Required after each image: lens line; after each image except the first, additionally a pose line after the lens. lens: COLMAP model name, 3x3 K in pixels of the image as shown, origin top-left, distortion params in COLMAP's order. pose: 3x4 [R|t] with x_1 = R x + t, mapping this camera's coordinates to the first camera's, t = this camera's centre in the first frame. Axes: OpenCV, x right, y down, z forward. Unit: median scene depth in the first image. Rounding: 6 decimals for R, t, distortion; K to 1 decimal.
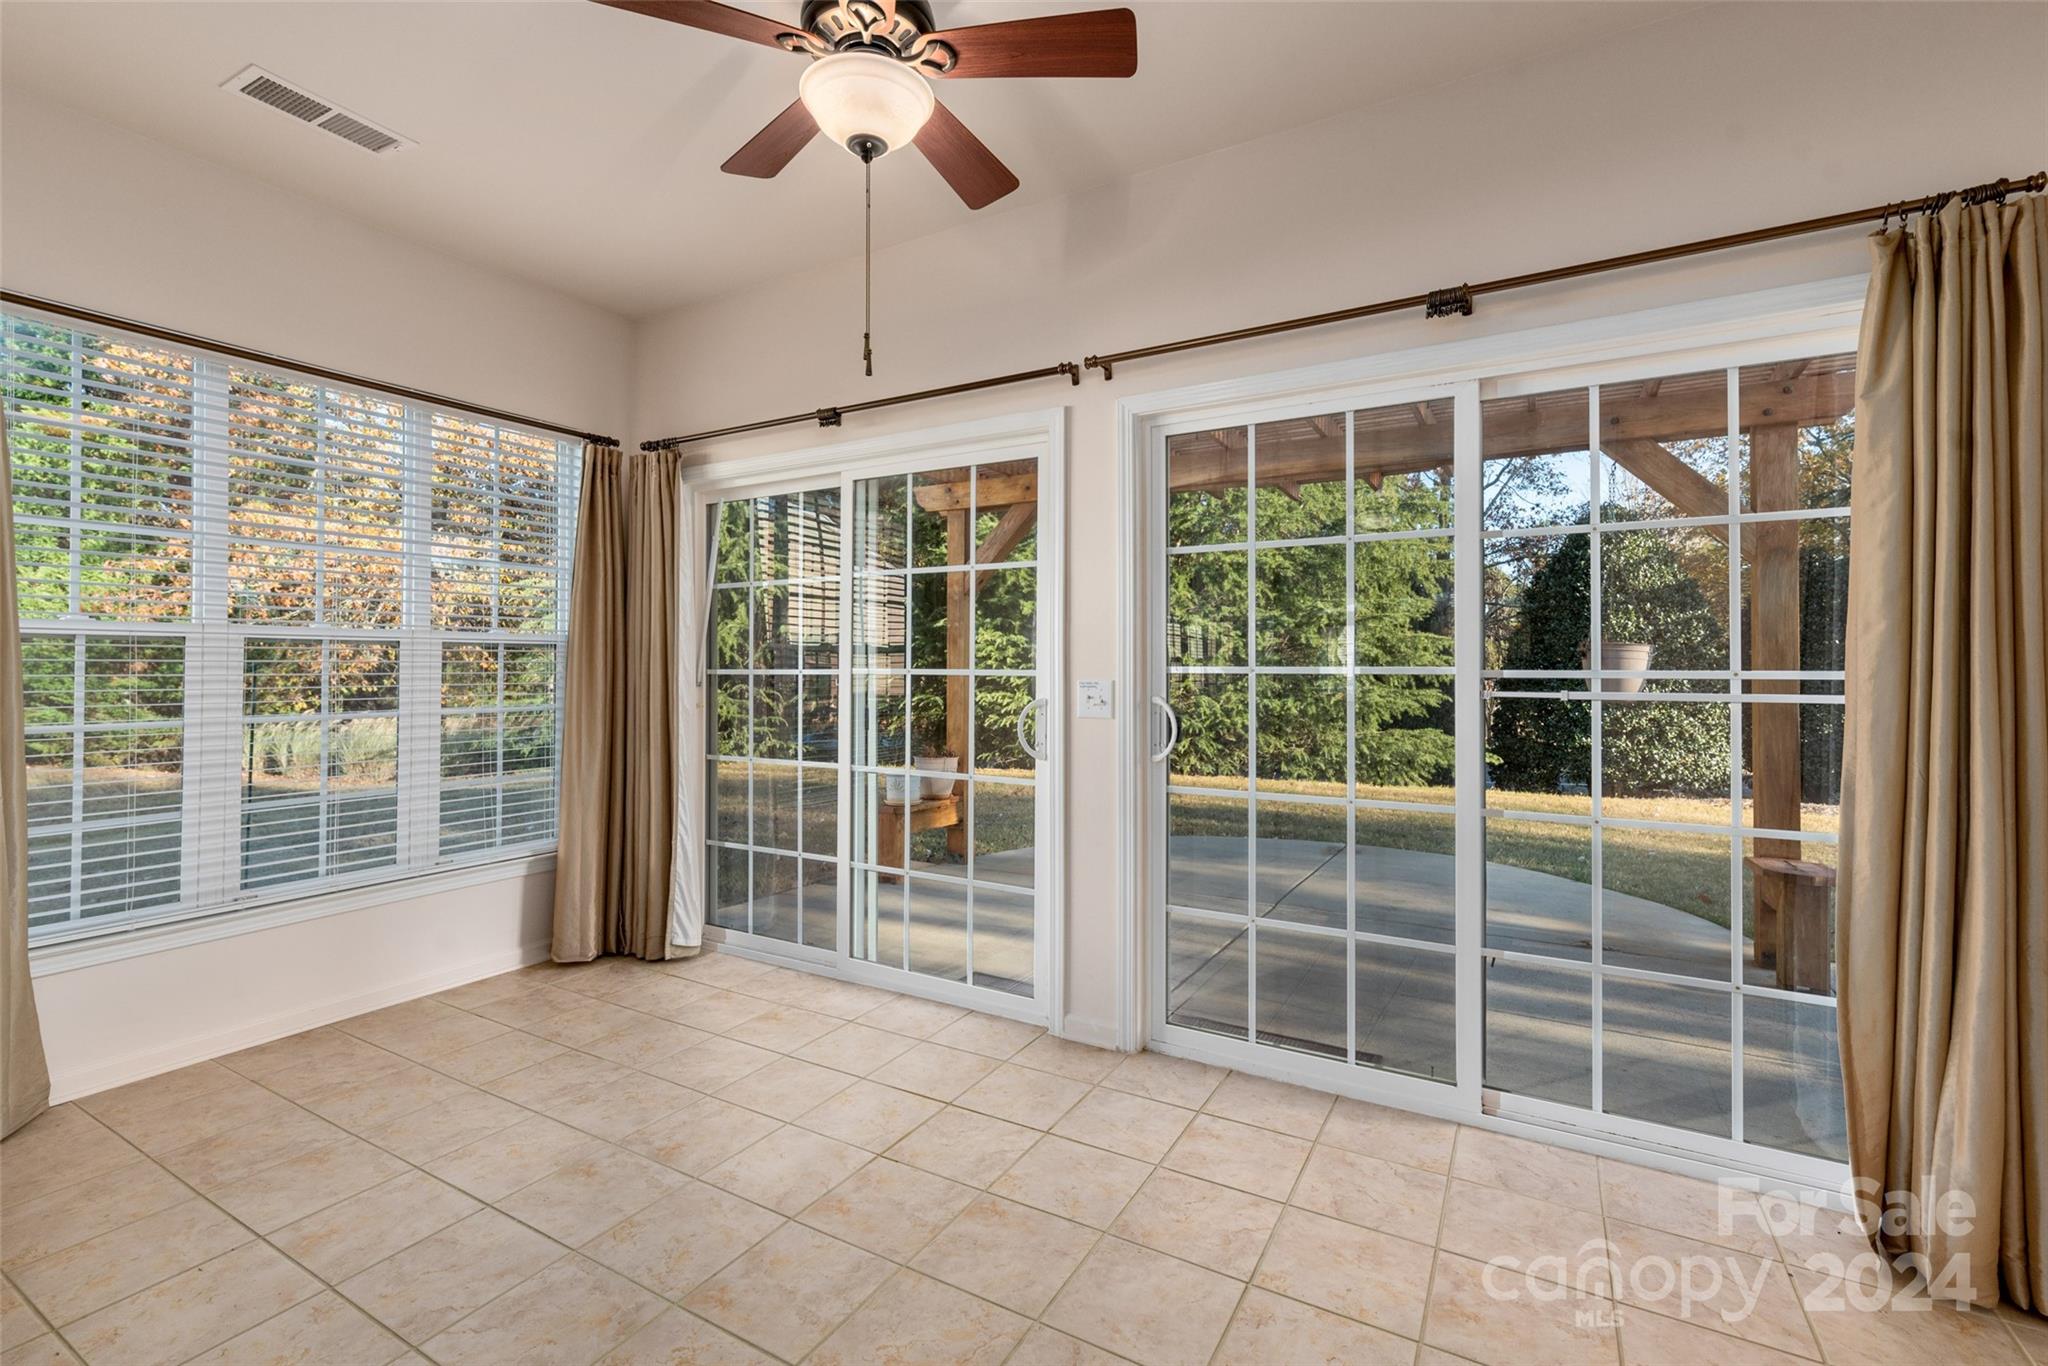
lens RADIAL K [[905.5, 0, 1012.7], [0, 905.5, 650.5], [0, 0, 1]] dist [-0.001163, -0.000160]
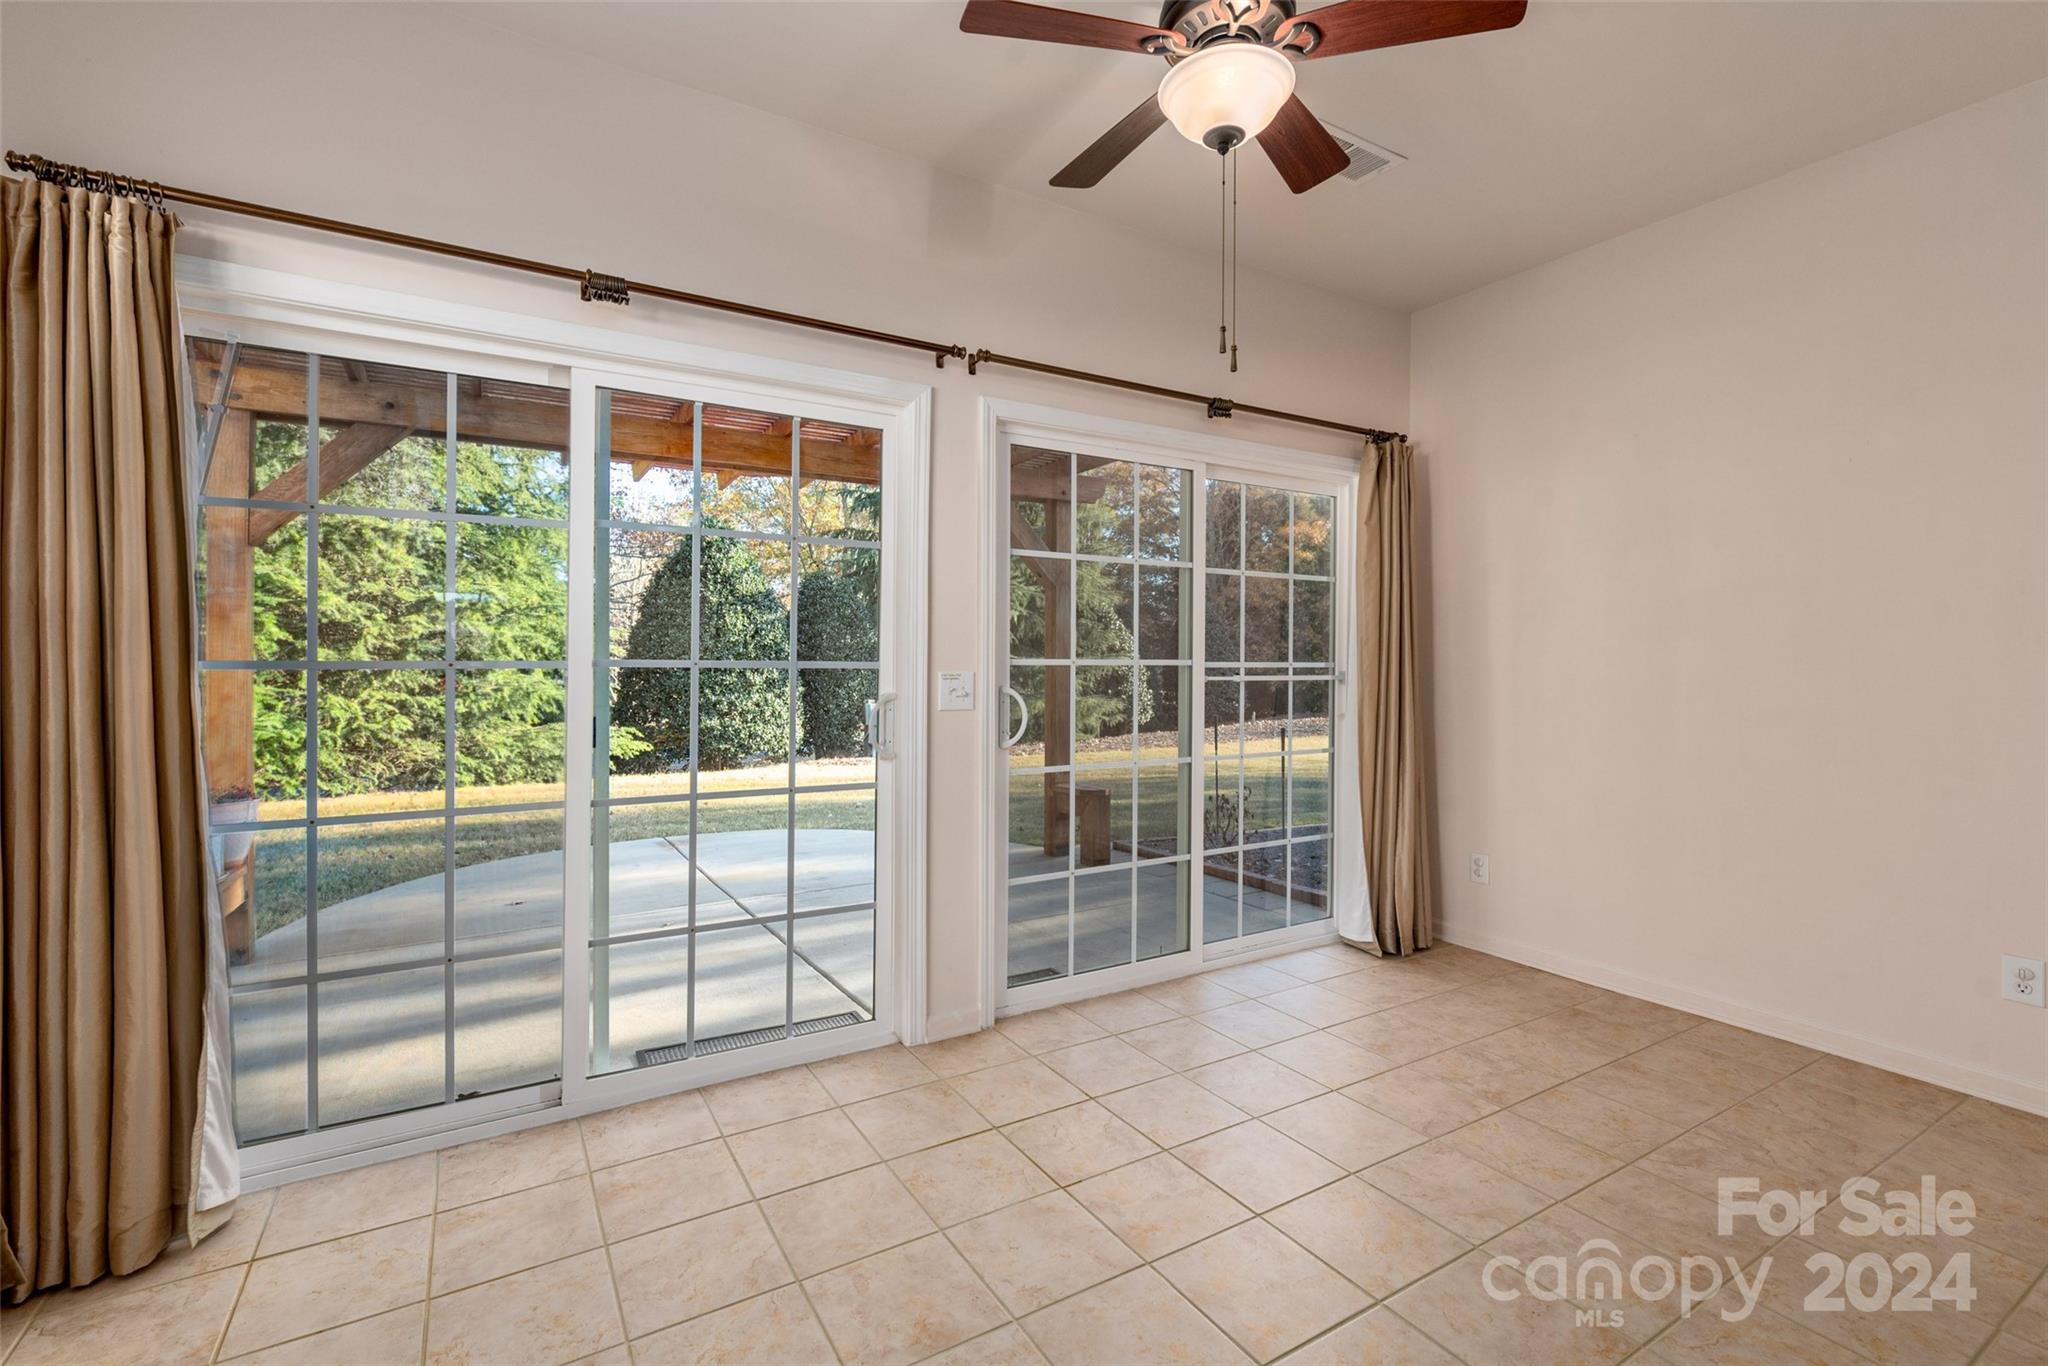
lens RADIAL K [[894.5, 0, 1026.9], [0, 894.5, 660.2], [0, 0, 1]] dist [-0.000741, -0.000206]
pose [[0.479609, 0.000302, 0.877482, -0.750074], [-0.018866, 0.999772, 0.009967, 0.008043], [-0.877279, -0.021335, 0.479506, 0.469402]]
